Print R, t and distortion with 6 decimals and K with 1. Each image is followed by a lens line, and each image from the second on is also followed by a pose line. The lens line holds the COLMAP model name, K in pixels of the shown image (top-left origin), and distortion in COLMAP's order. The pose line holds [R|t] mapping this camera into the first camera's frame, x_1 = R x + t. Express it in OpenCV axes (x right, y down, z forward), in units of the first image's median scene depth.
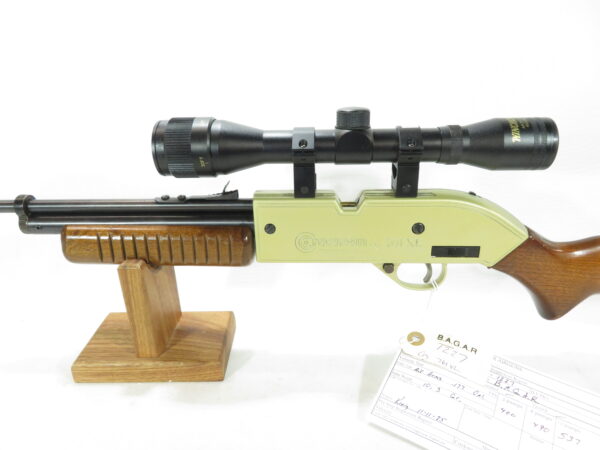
lens RADIAL K [[428.6, 0, 300.0], [0, 428.6, 225.0], [0, 0, 1]] dist [0.008275, -0.000479]
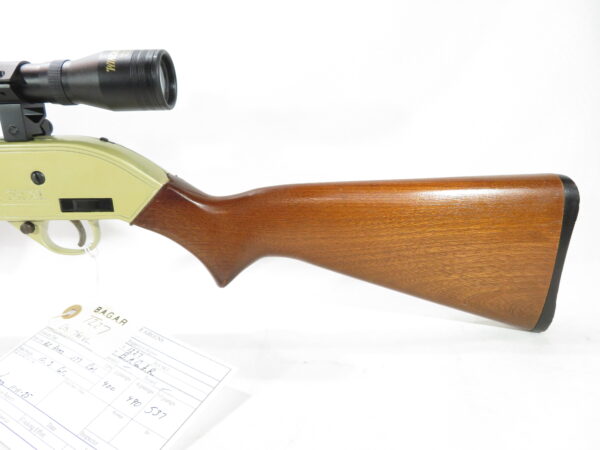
lens RADIAL K [[428.6, 0, 300.0], [0, 428.6, 225.0], [0, 0, 1]] dist [0.008275, -0.000479]
pose [[0.999957, -0.008694, 0.003324, 0.789701], [0.008957, 0.995926, -0.089733, 0.184757], [-0.002530, 0.089758, 0.995960, 0.120879]]
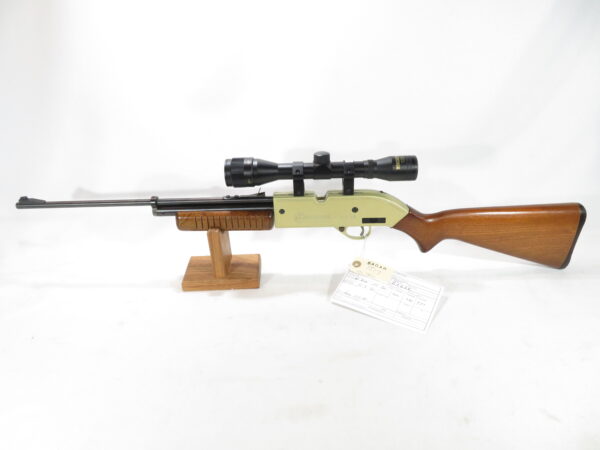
lens RADIAL K [[428.6, 0, 300.0], [0, 428.6, 225.0], [0, 0, 1]] dist [0.008275, -0.000479]
pose [[0.999448, -0.024963, 0.021939, -0.030937], [0.022528, 0.994217, 0.104999, -0.136011], [-0.024433, -0.104447, 0.994230, -0.999446]]
